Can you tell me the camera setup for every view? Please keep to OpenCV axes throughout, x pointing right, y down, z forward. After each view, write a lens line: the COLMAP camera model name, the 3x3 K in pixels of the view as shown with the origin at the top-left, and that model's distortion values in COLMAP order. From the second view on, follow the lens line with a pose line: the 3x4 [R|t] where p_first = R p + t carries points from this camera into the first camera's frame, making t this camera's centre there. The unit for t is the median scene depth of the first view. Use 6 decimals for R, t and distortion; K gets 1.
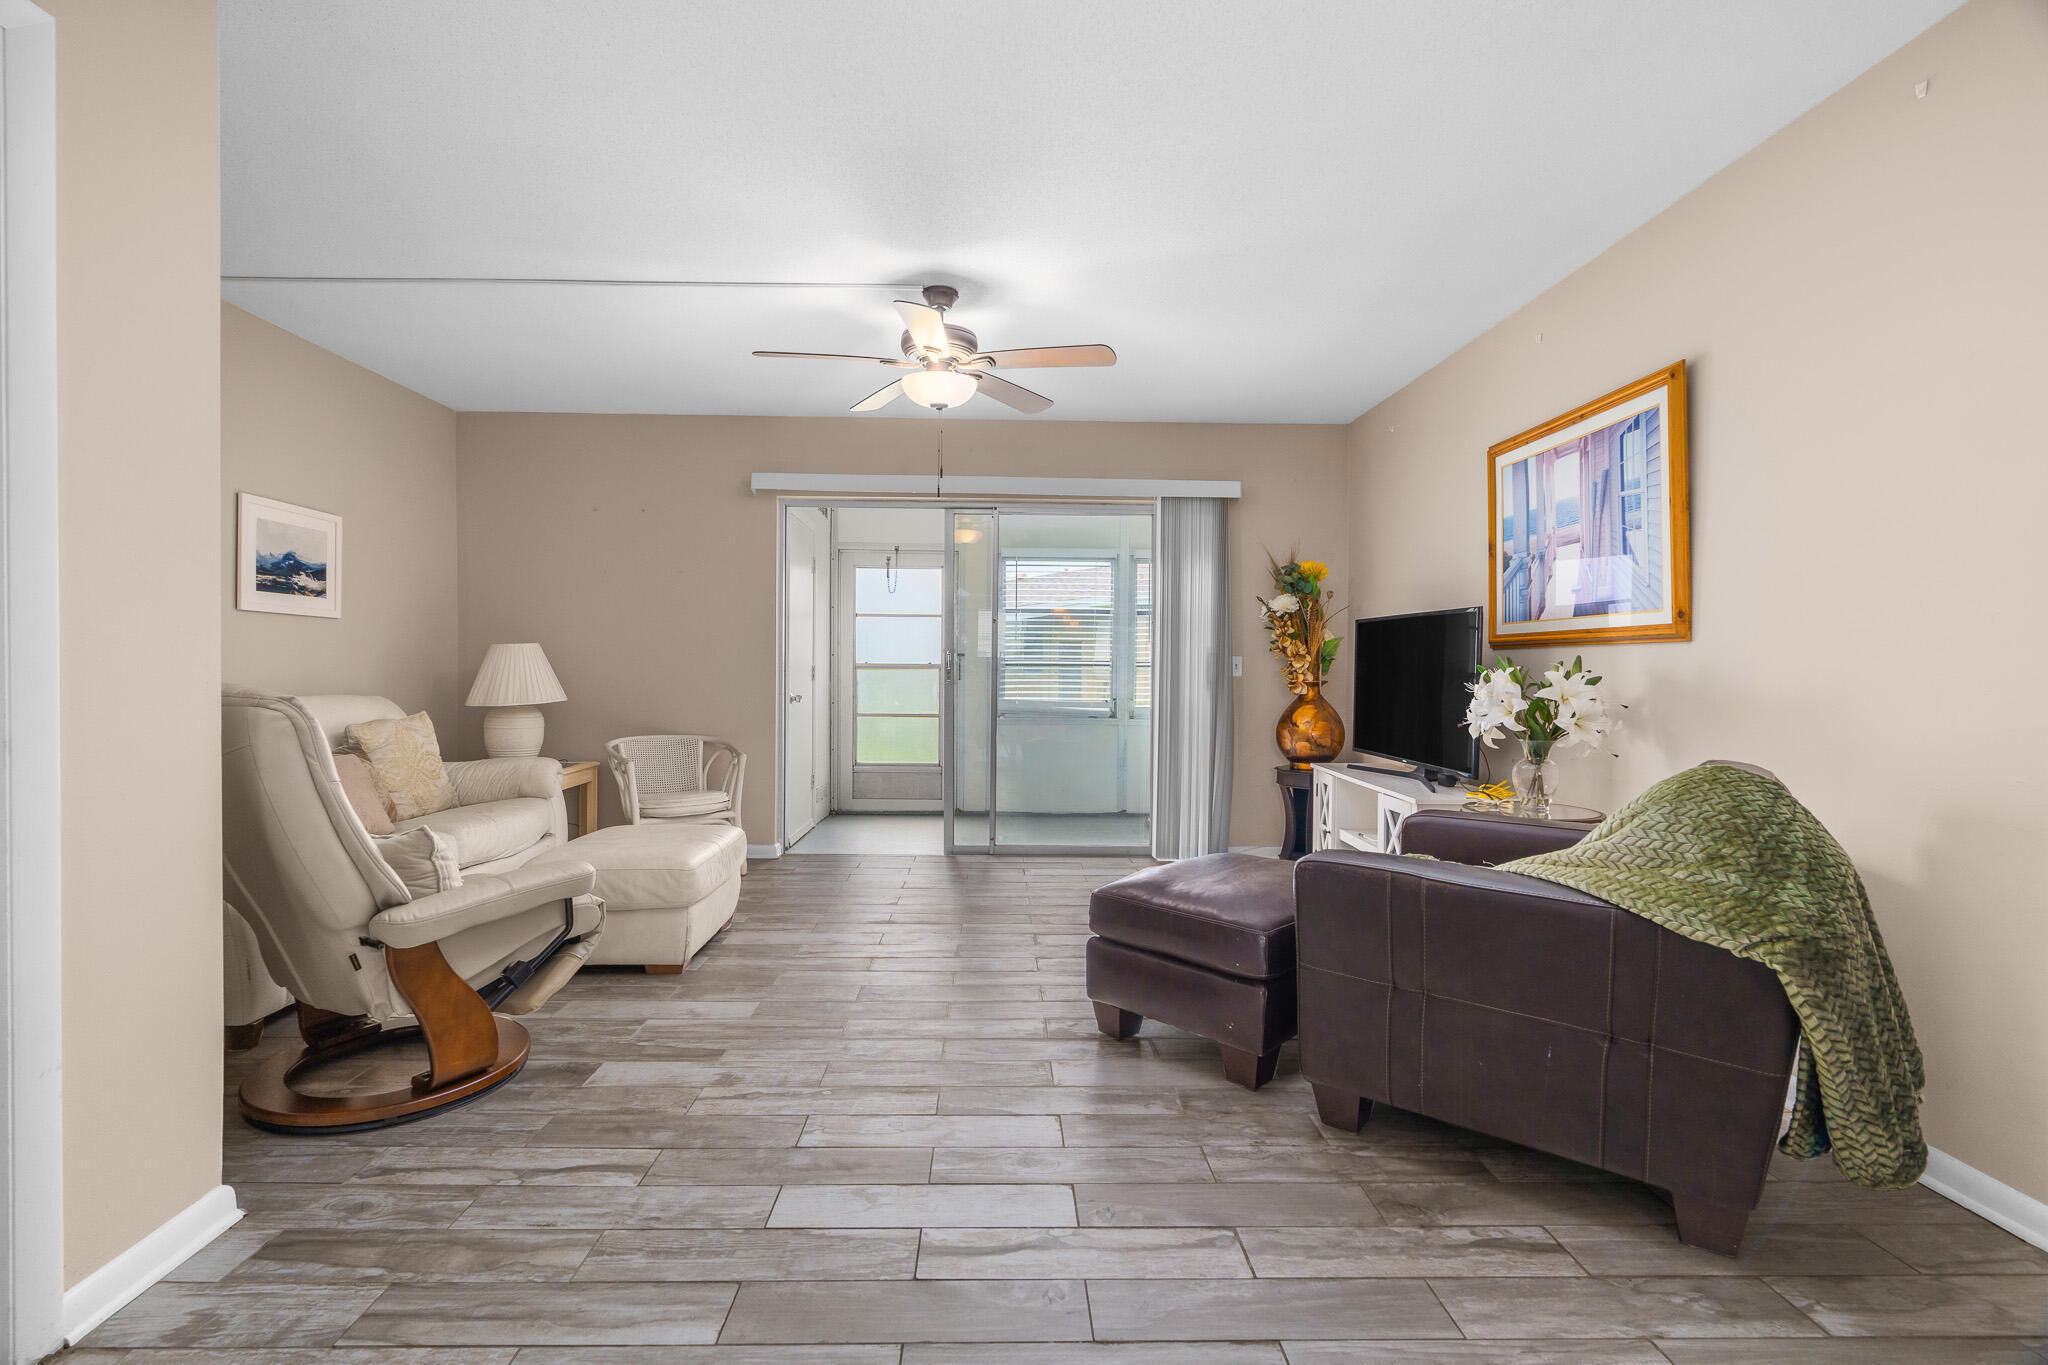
lens RADIAL K [[921.9, 0, 1008.6], [0, 921.9, 675.6], [0, 0, 1]] dist [-0.008493, 0.004327]
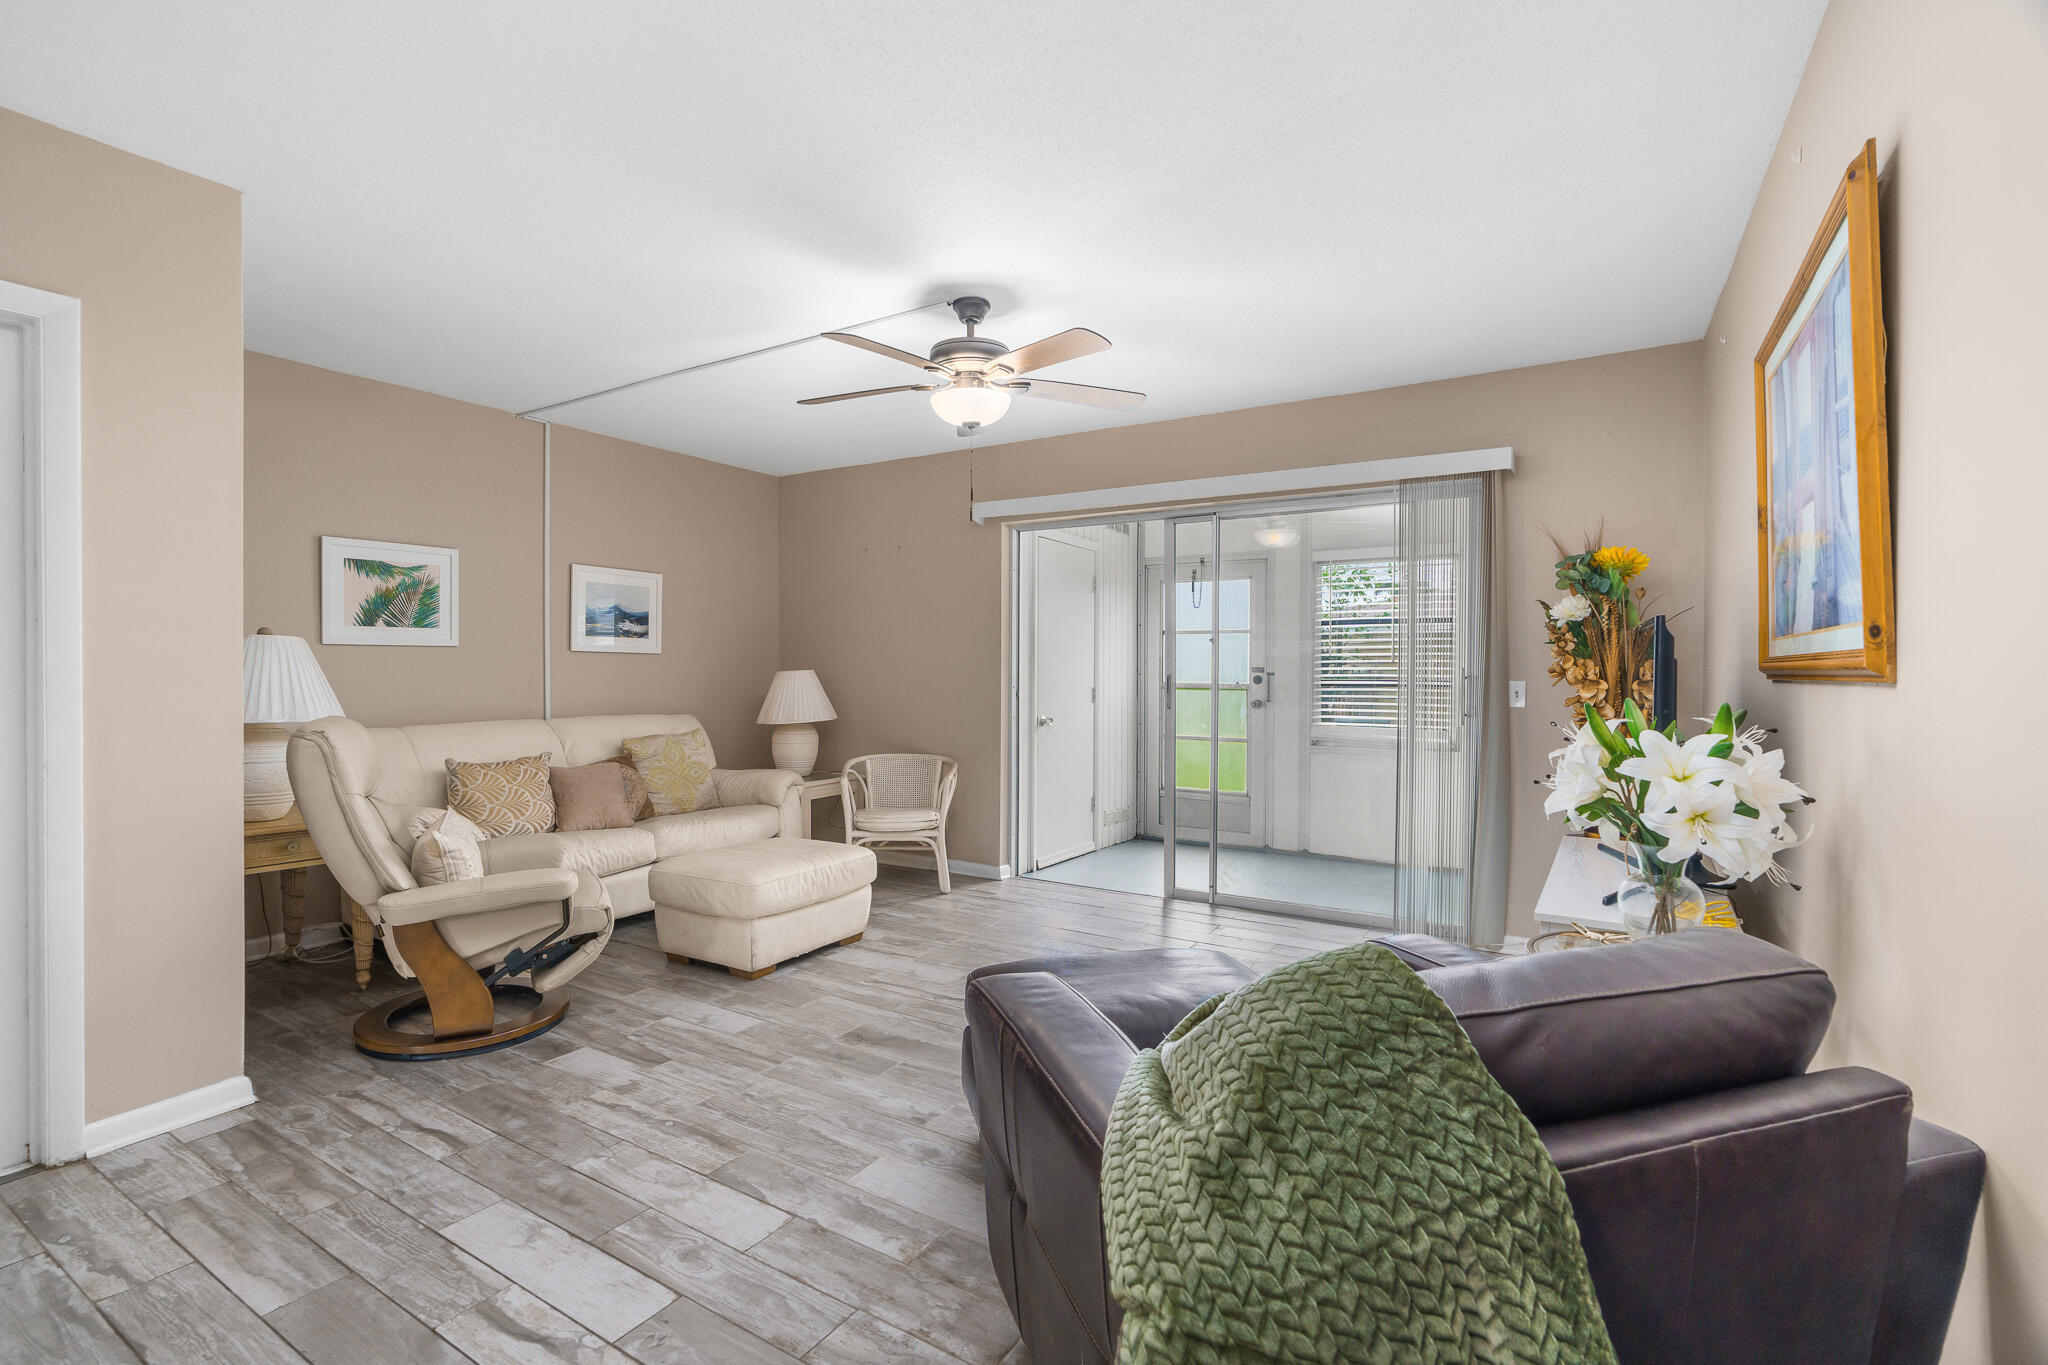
lens RADIAL K [[921.9, 0, 1014.1], [0, 921.9, 675.6], [0, 0, 1]] dist [-0.008493, 0.004327]
pose [[0.837884, -0.002181, -0.545843, 0.480715], [-0.001856, 0.999975, -0.006846, -0.029653], [0.545845, 0.006749, 0.837859, 0.239496]]
